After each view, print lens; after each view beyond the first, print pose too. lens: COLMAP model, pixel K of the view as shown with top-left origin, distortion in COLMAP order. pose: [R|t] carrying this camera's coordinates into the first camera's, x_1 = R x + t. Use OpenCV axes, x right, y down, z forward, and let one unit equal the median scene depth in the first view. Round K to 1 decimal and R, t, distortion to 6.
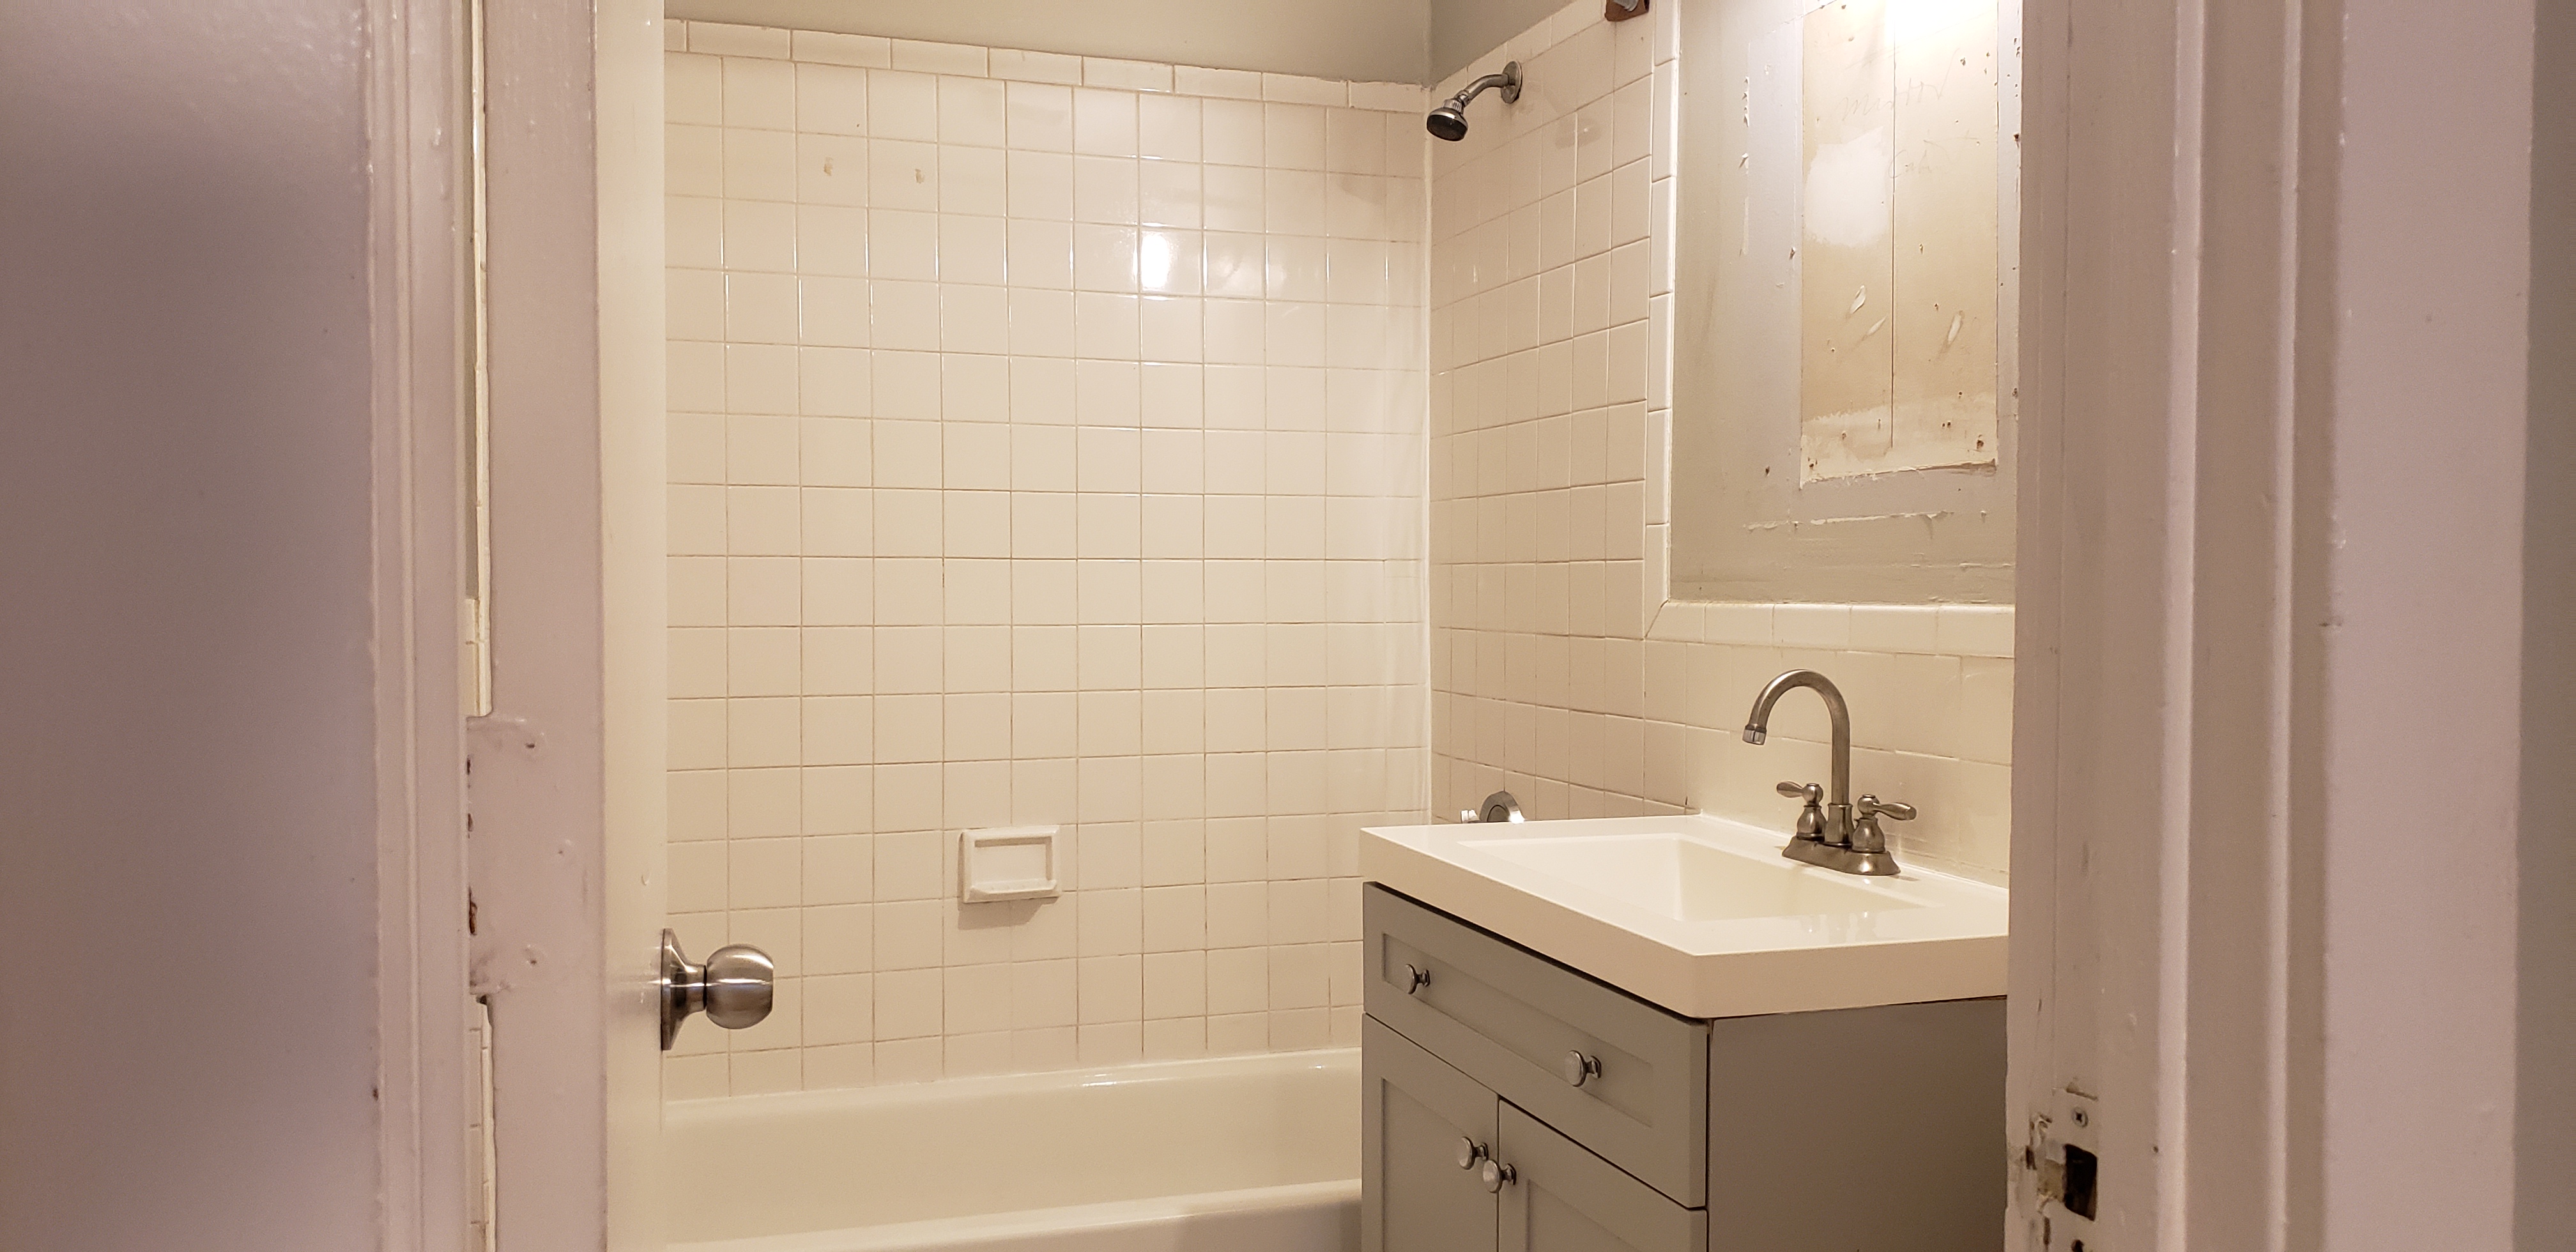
lens RADIAL K [[2059.9, 0, 1288.0], [0, 2059.9, 626.0], [0, 0, 1]] dist [0.146308, -0.202280]
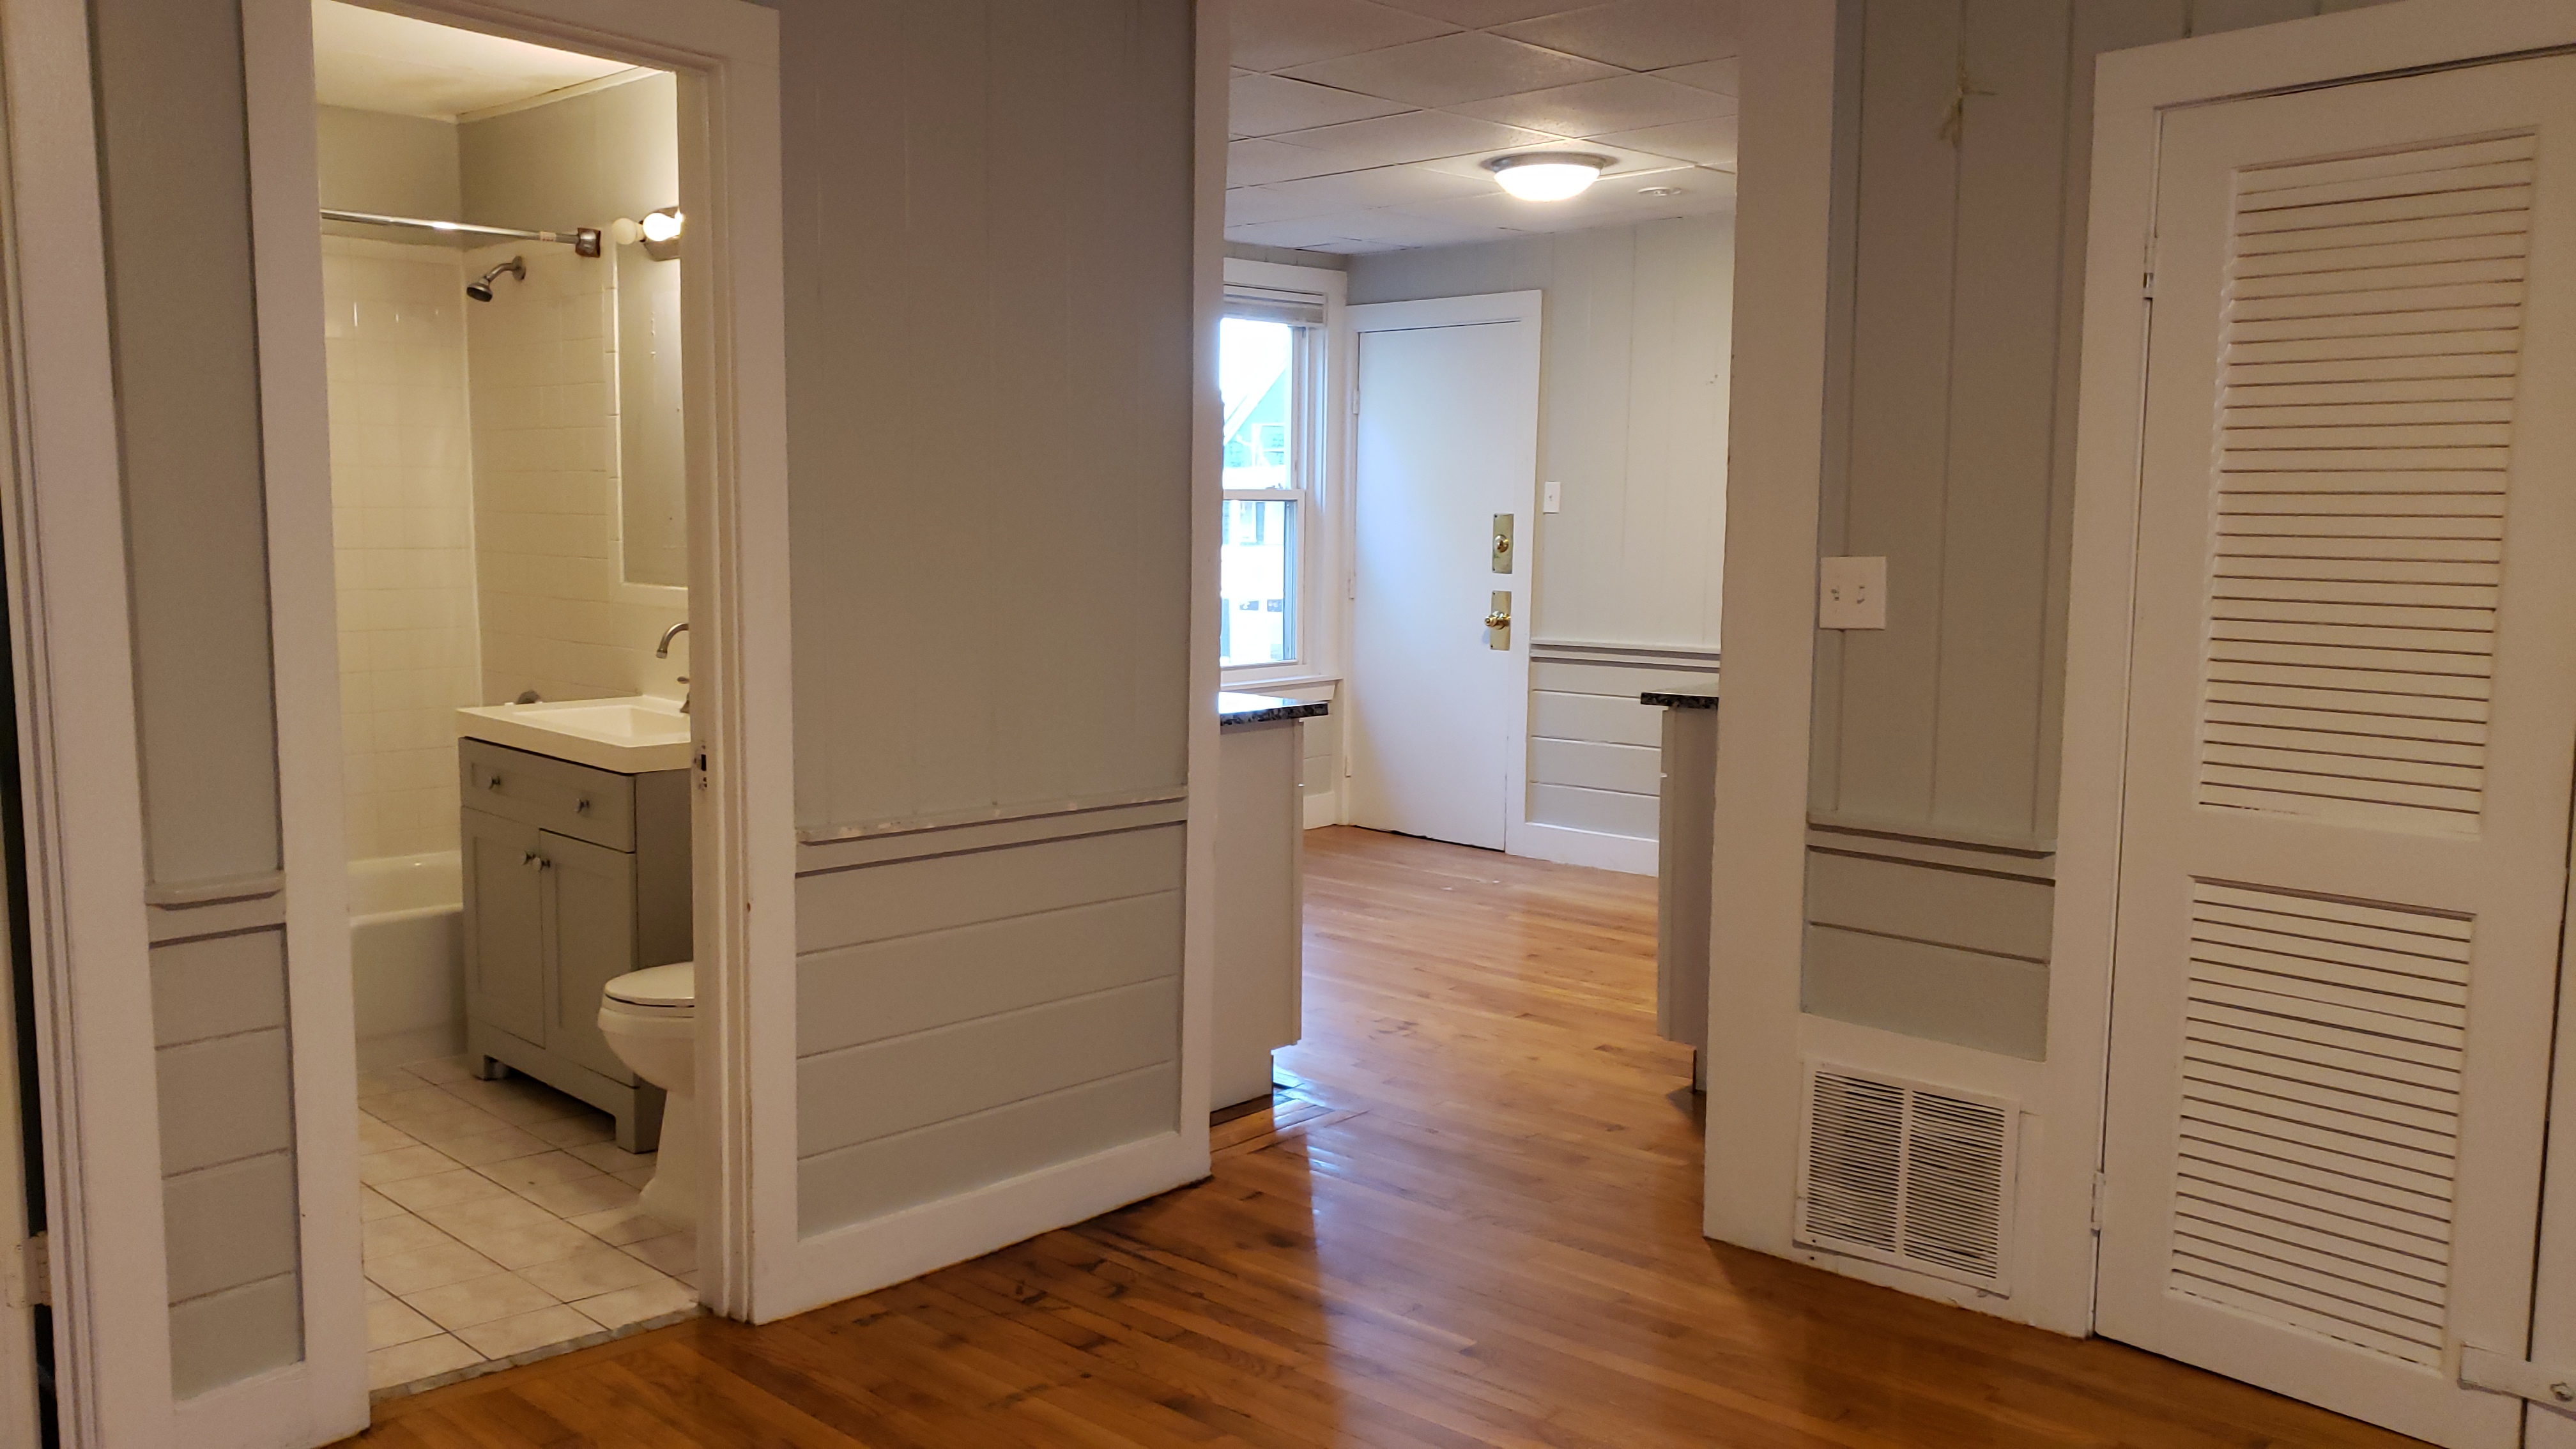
lens RADIAL K [[2014.0, 0, 1278.2], [0, 2014.0, 775.4], [0, 0, 1]] dist [0.001512, 0.003080]
pose [[0.891069, -0.048245, 0.451297, -0.119692], [-0.003733, 0.993522, 0.113582, -0.048897], [-0.453853, -0.102894, 0.885116, -0.906862]]
